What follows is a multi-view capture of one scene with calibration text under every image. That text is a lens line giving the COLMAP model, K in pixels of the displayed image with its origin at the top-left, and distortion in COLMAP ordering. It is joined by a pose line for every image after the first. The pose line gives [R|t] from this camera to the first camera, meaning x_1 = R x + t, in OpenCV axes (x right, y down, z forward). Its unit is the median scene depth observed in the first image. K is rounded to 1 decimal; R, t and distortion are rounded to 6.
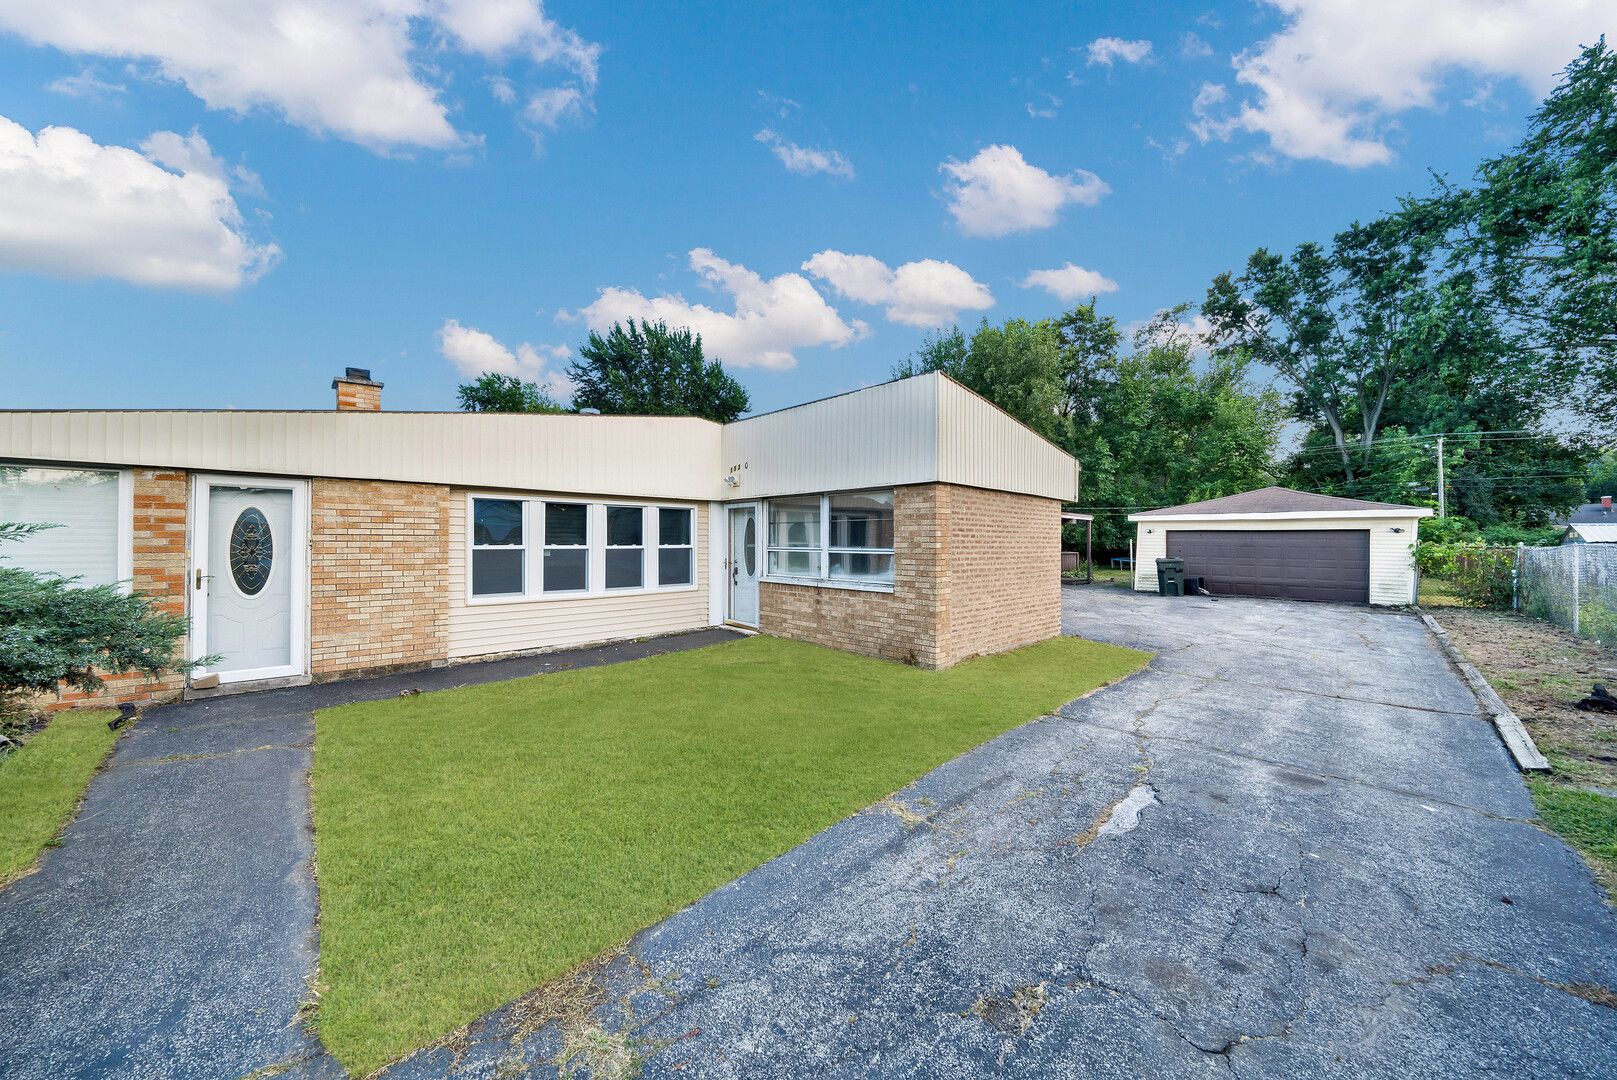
lens RADIAL K [[563.0, 0, 808.5], [0, 563.0, 540.0], [0, 0, 1]] dist [-0.017836, 0.000116]
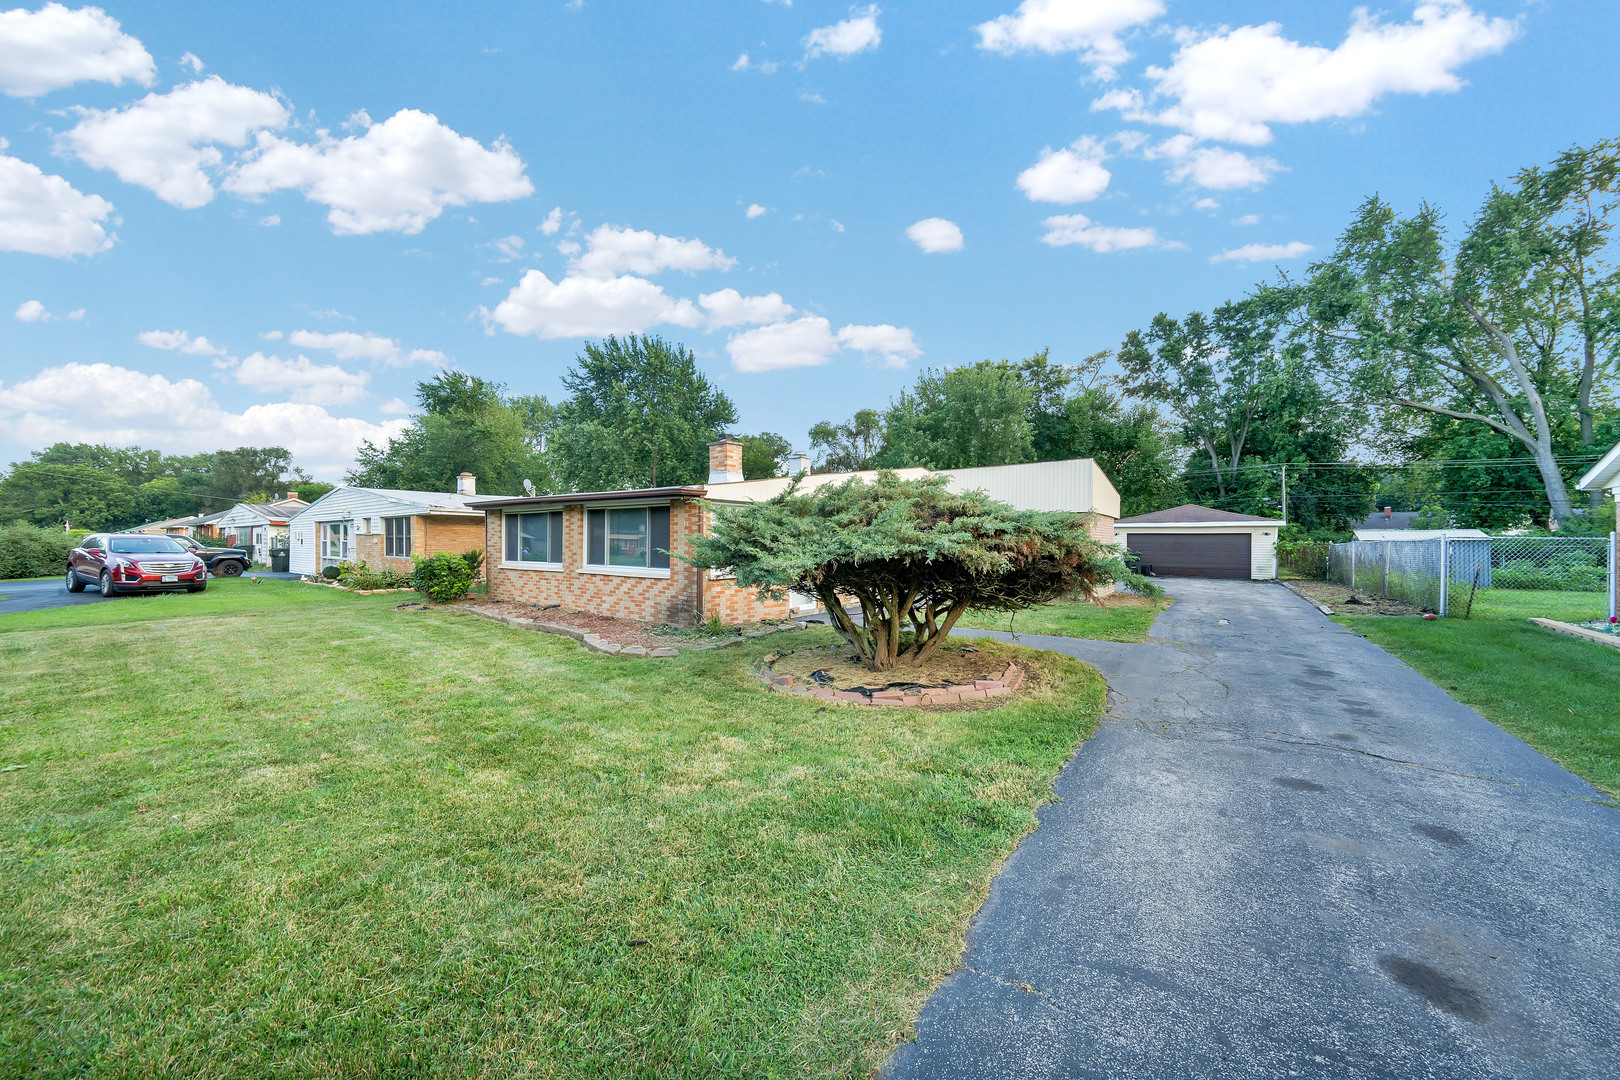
lens RADIAL K [[563.3, 0, 812.2], [0, 563.3, 542.1], [0, 0, 1]] dist [0.008982, -0.020170]
pose [[0.986555, -0.001269, 0.163423, -0.222925], [0.000823, 0.999996, 0.002798, 0.000619], [-0.163426, -0.002626, 0.986552, -0.176864]]
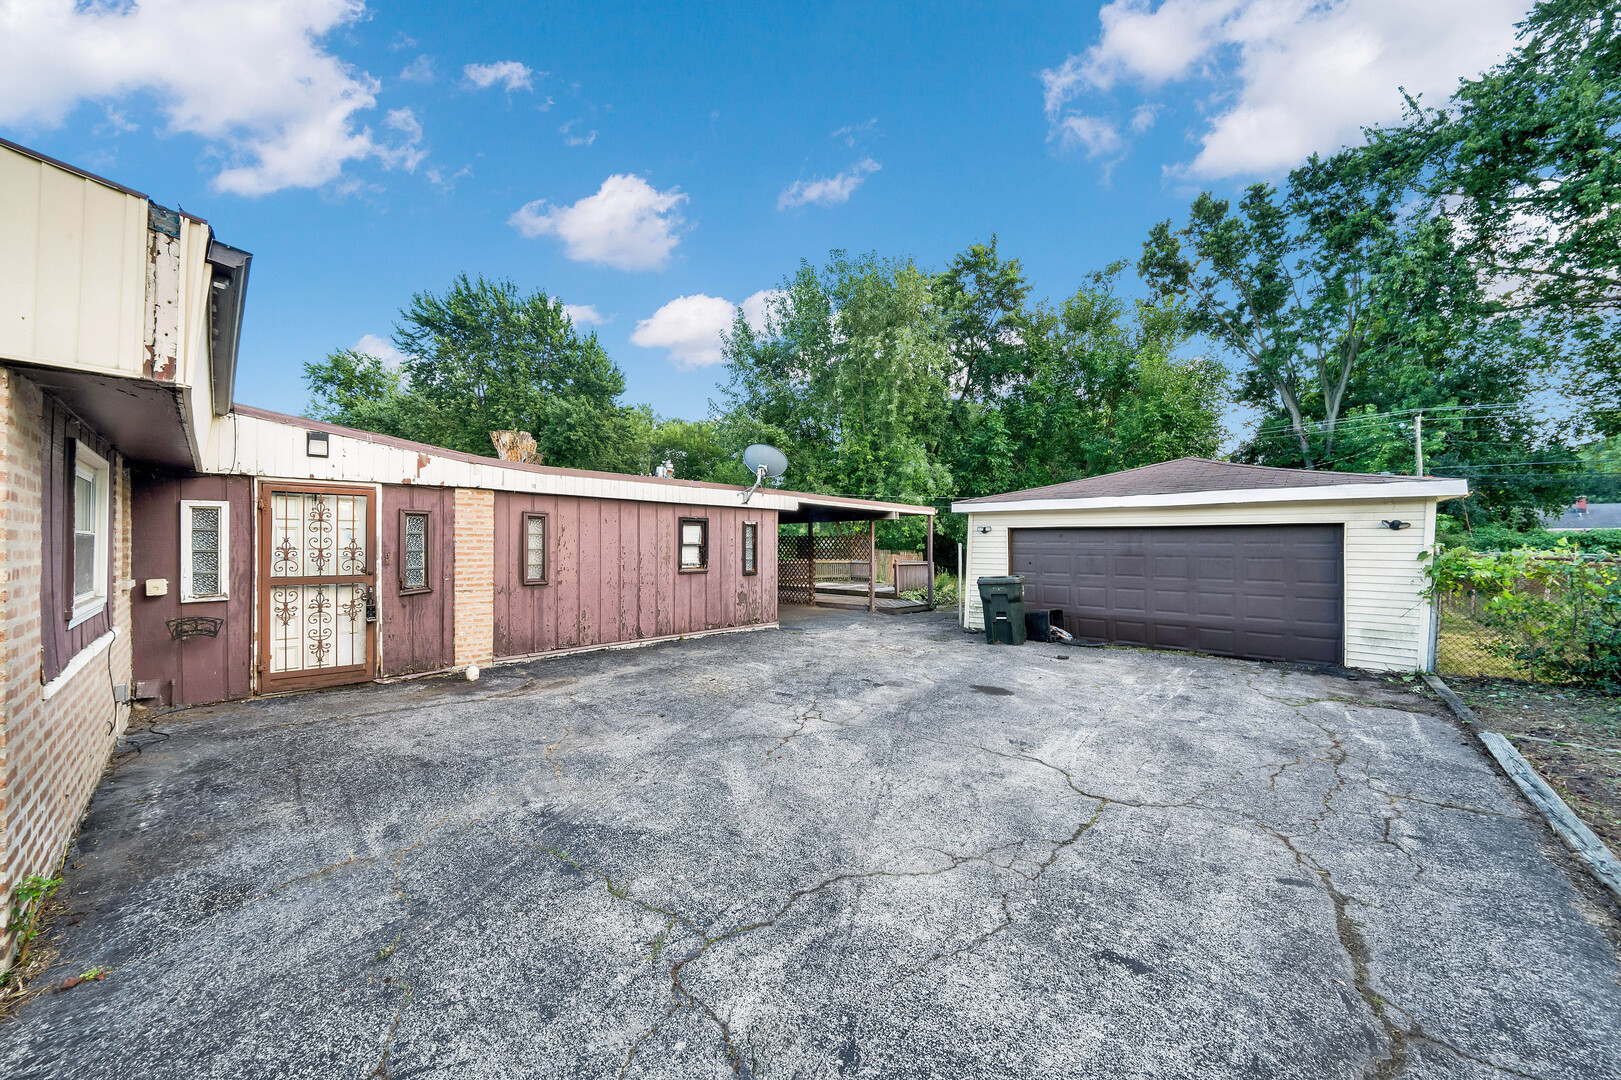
lens RADIAL K [[576.9, 0, 810.5], [0, 576.9, 540.0], [0, 0, 1]] dist [-0.016963, 0.000027]
pose [[0.998588, 0.000040, 0.053128, 0.206065], [0.000395, 0.999966, -0.008176, 0.000207], [-0.053126, 0.008186, 0.998554, 0.208751]]
